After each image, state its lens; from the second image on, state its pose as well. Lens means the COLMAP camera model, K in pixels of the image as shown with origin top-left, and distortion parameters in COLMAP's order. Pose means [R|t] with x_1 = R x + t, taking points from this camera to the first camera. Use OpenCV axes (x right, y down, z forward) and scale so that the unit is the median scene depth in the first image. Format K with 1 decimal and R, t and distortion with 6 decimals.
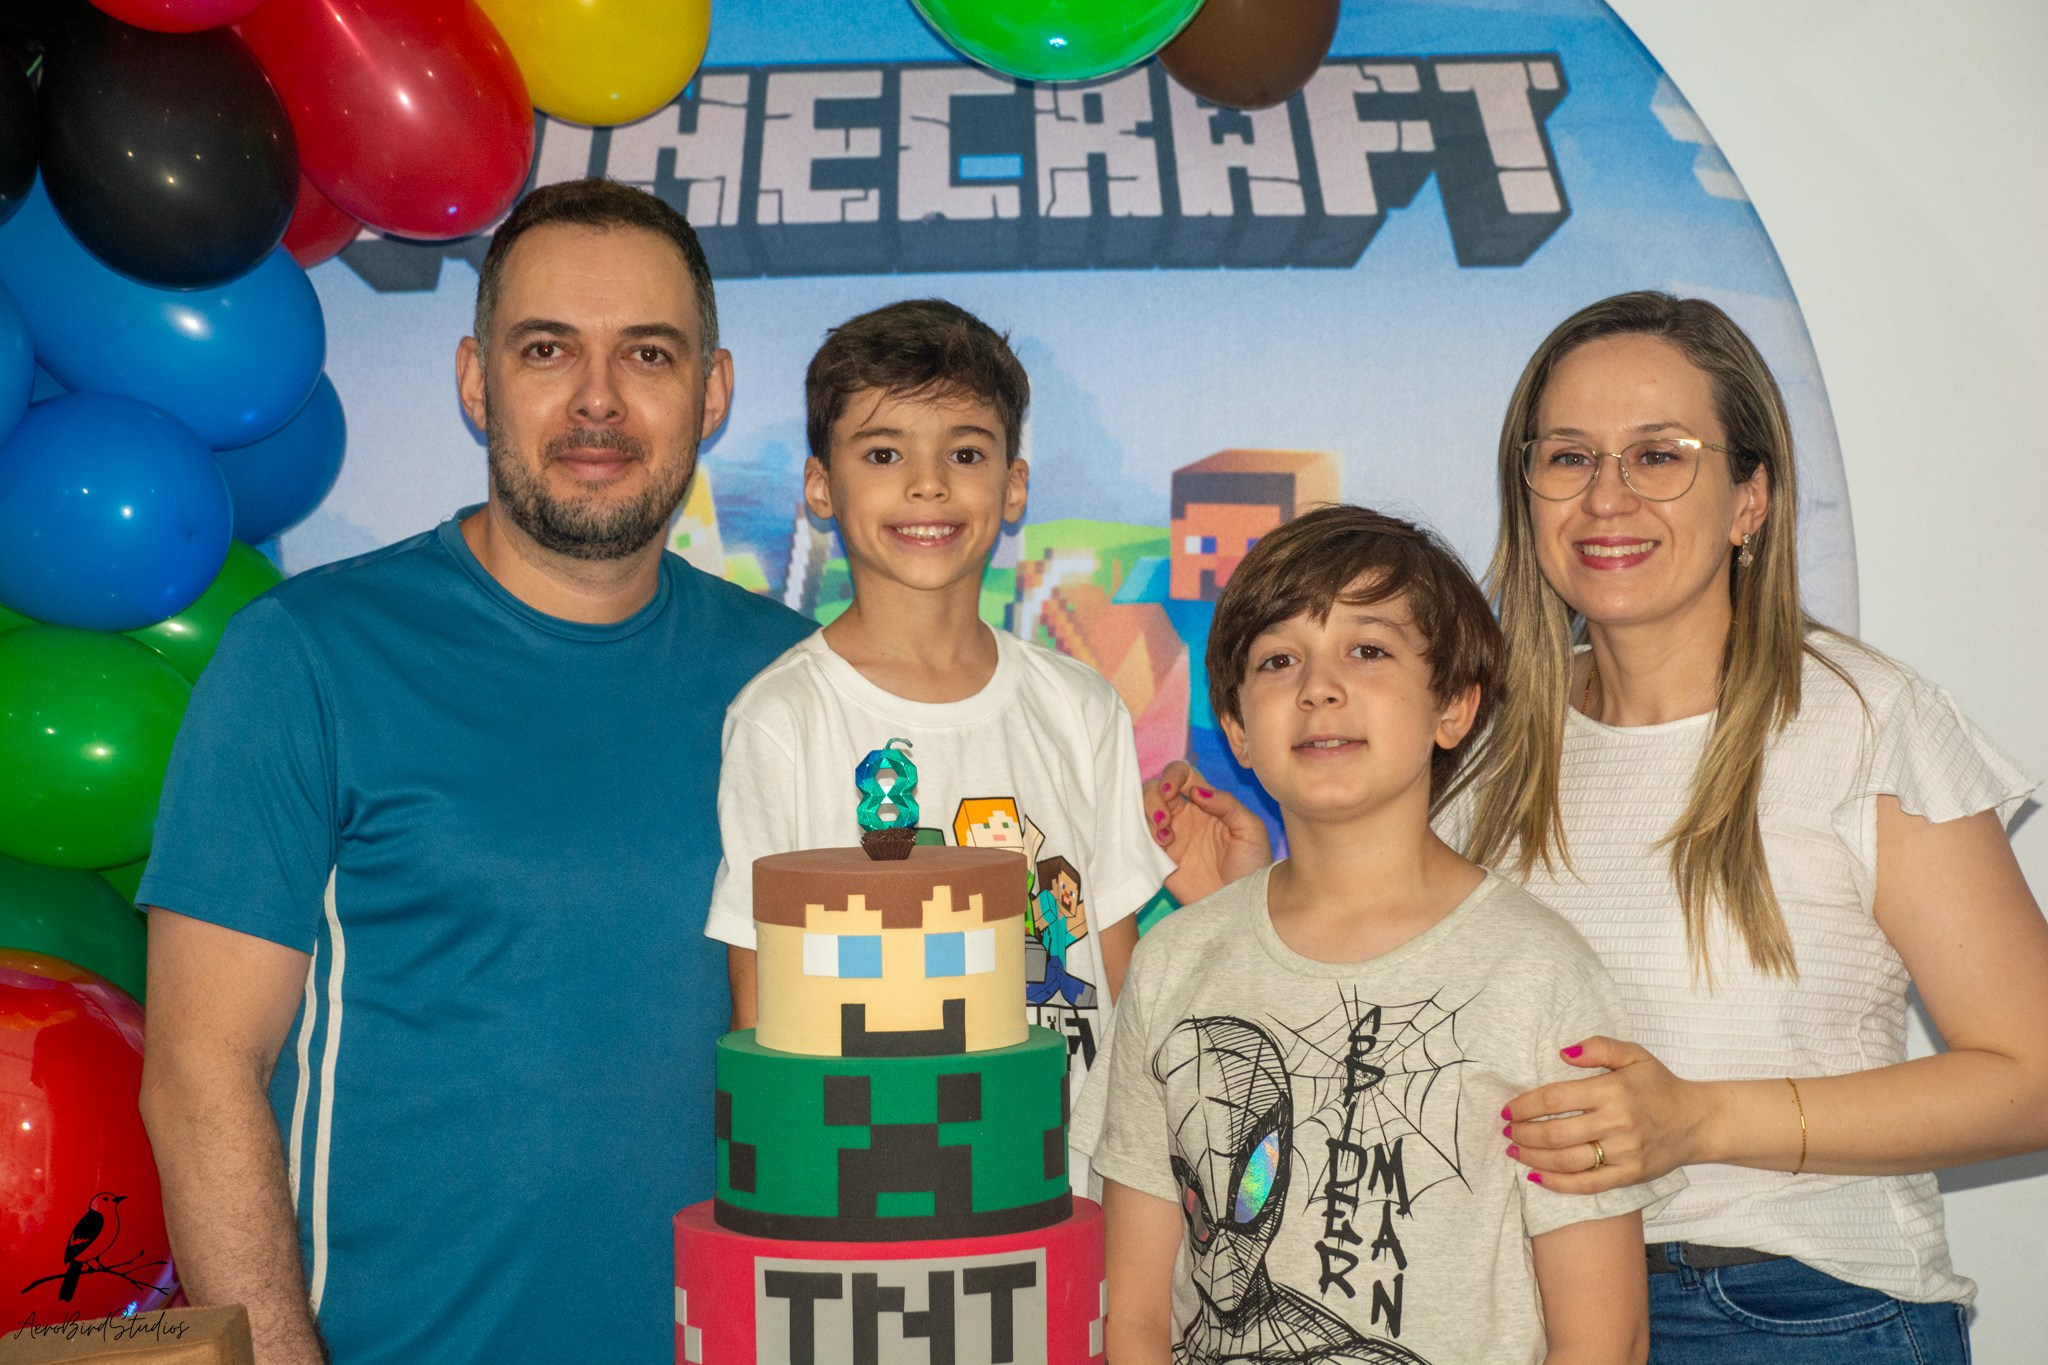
lens RADIAL K [[5946.0, 0, 1013.7], [0, 5946.0, 691.3], [0, 0, 1]] dist [0.917090, 0.088967]
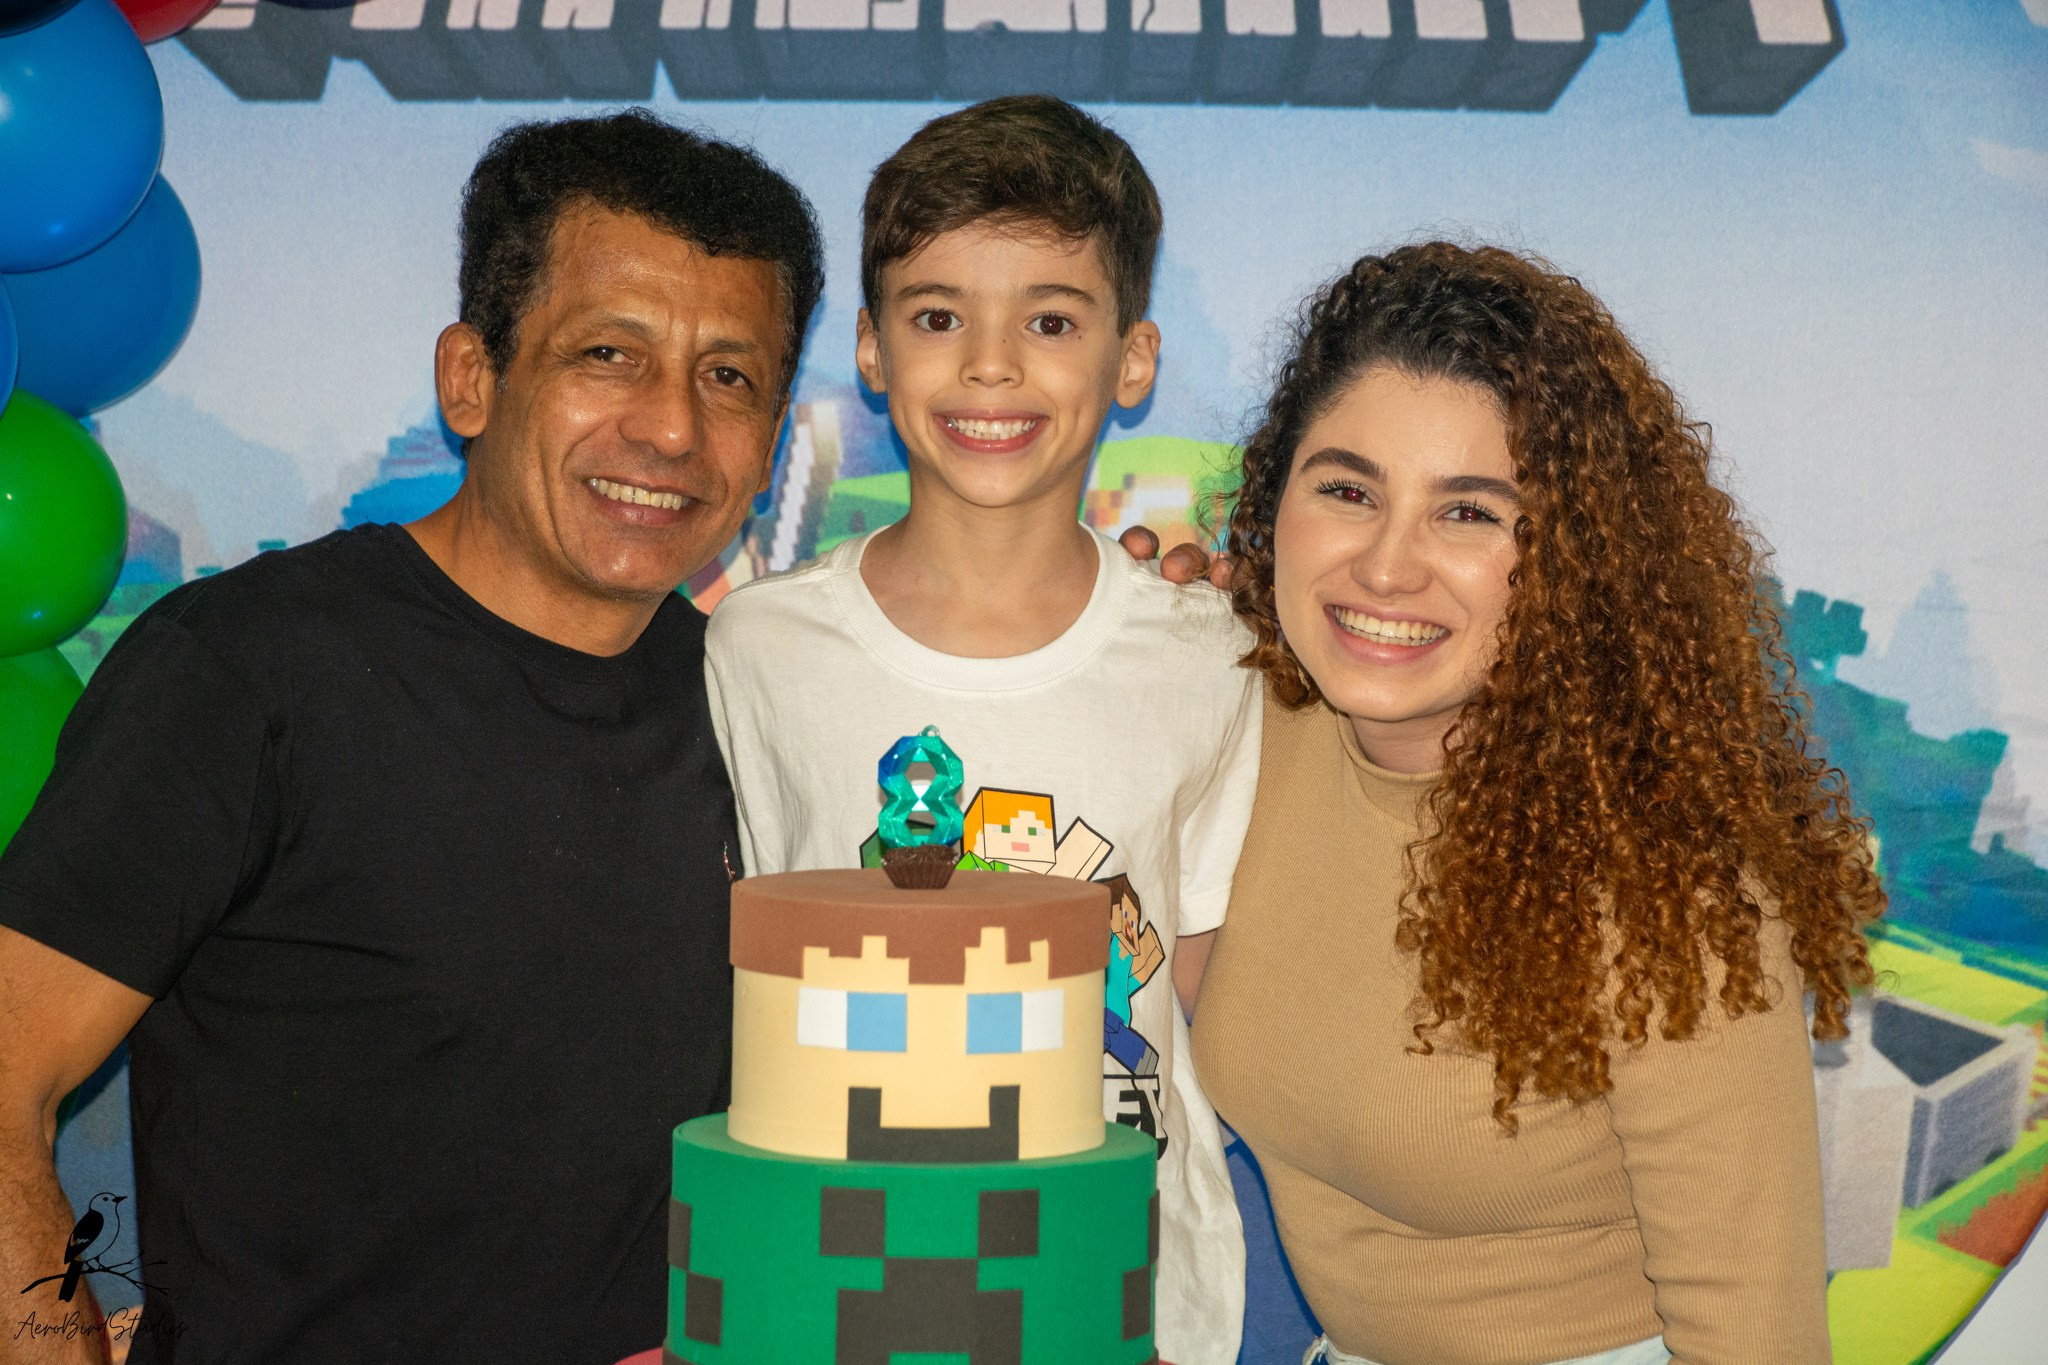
lens RADIAL K [[6910.7, 0, 1087.2], [0, 6910.7, 691.0], [0, 0, 1]] dist [1.251019, 0.311917]
pose [[0.999469, 0.030891, 0.010387, -0.007937], [-0.030929, 0.999515, 0.003549, 0.000500], [-0.010272, -0.003868, 0.999940, 0.123154]]
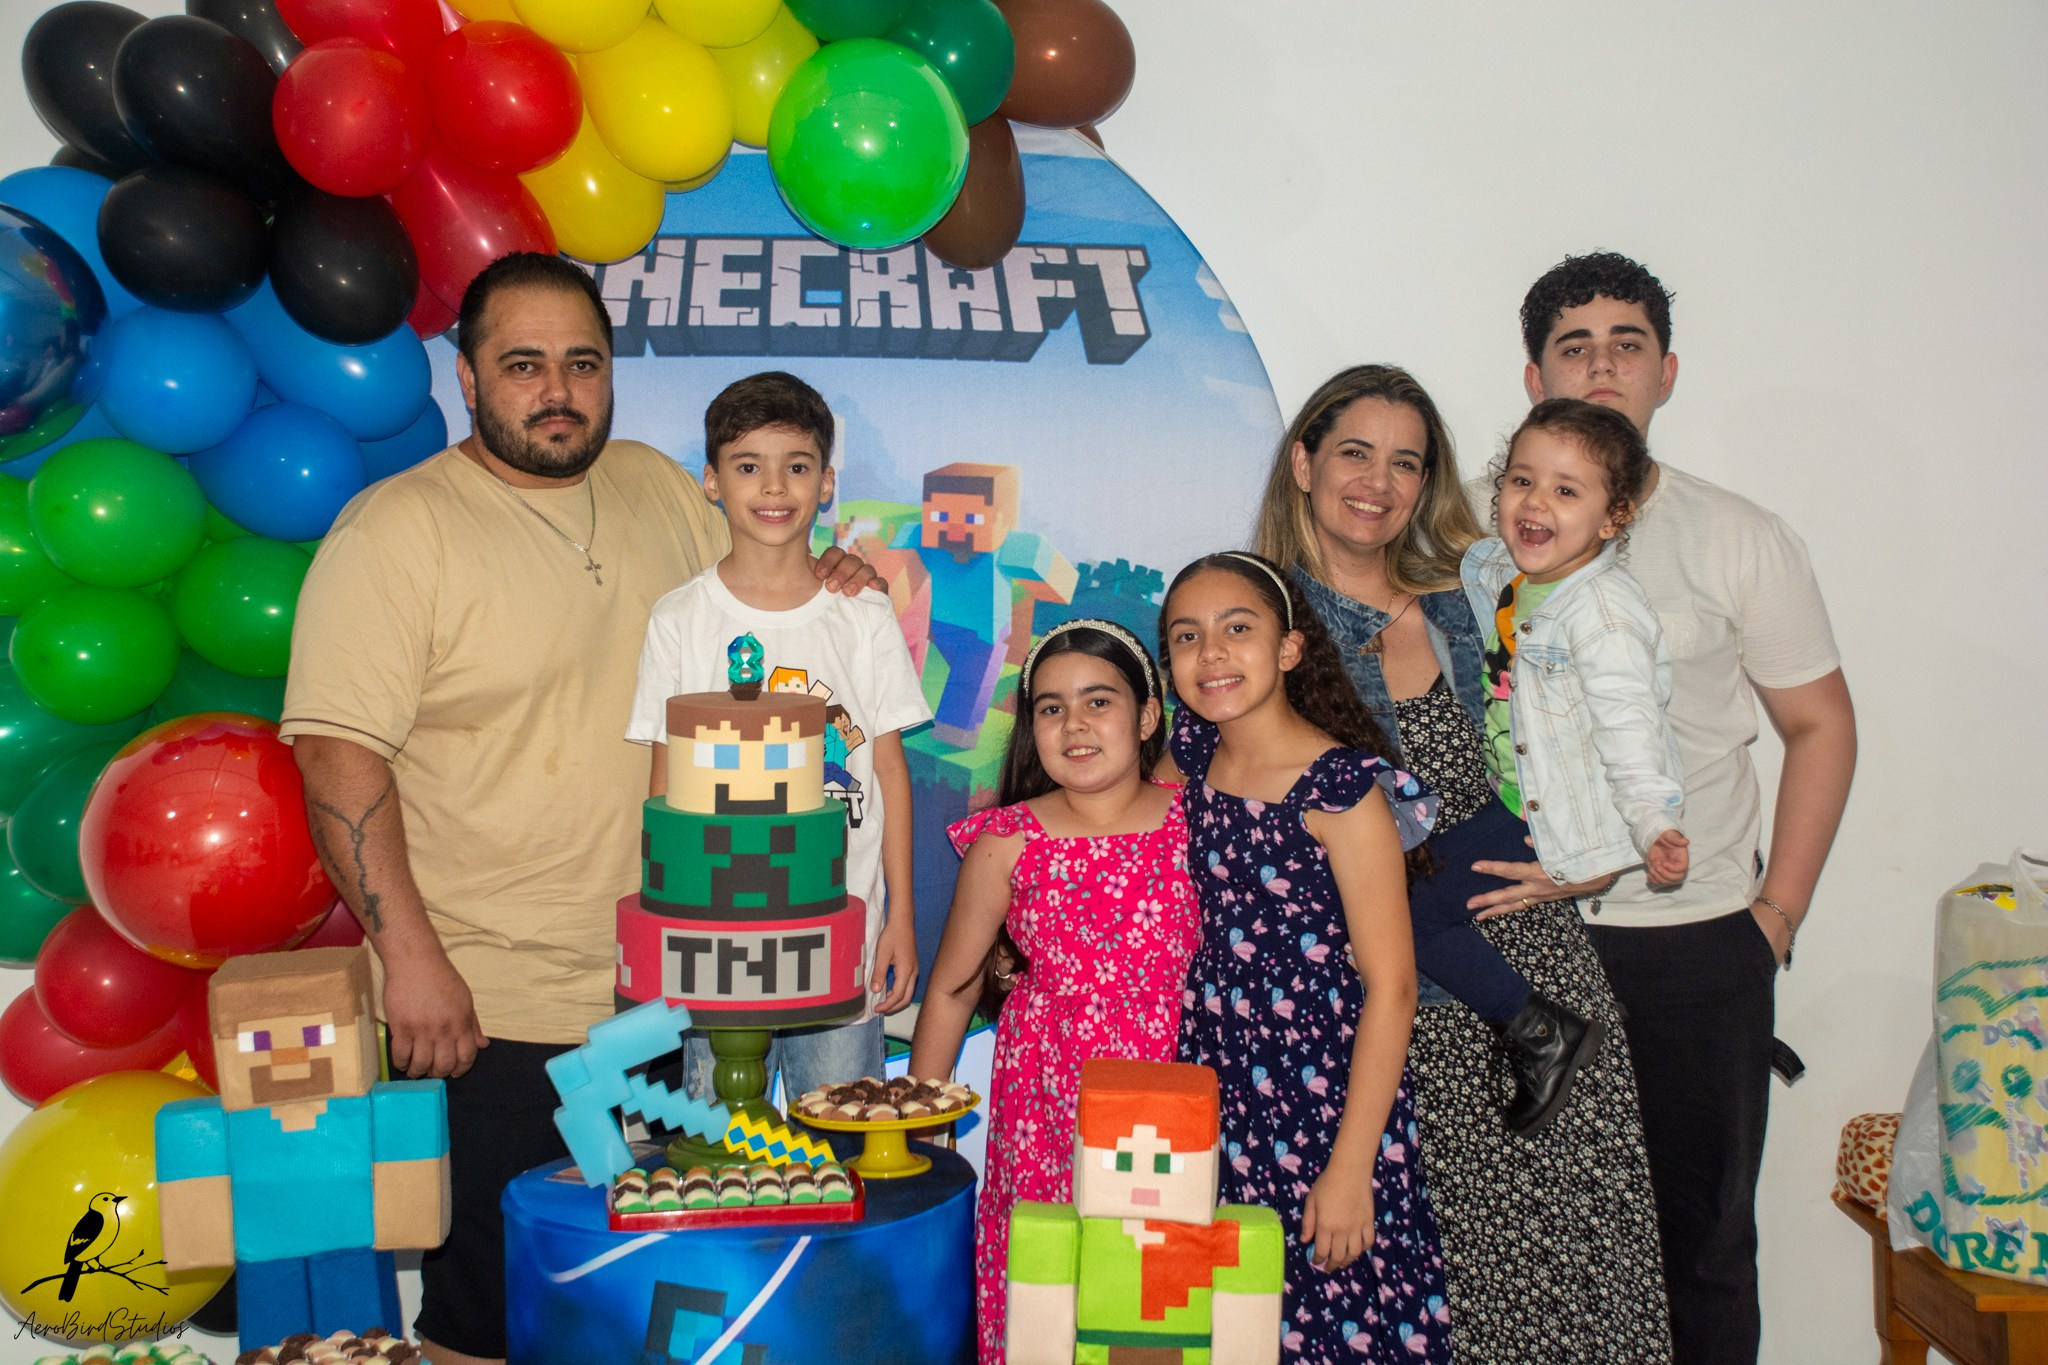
lens RADIAL K [[3203.8, 0, 1029.9], [0, 3203.8, 682.0], [0, 0, 1]] dist [0.237208, 0.796165]
pose [[0.998290, 0.024113, 0.053258, 0.008997], [-0.025857, 0.999144, 0.032306, -0.007133], [-0.052434, -0.033627, 0.998058, 0.054330]]
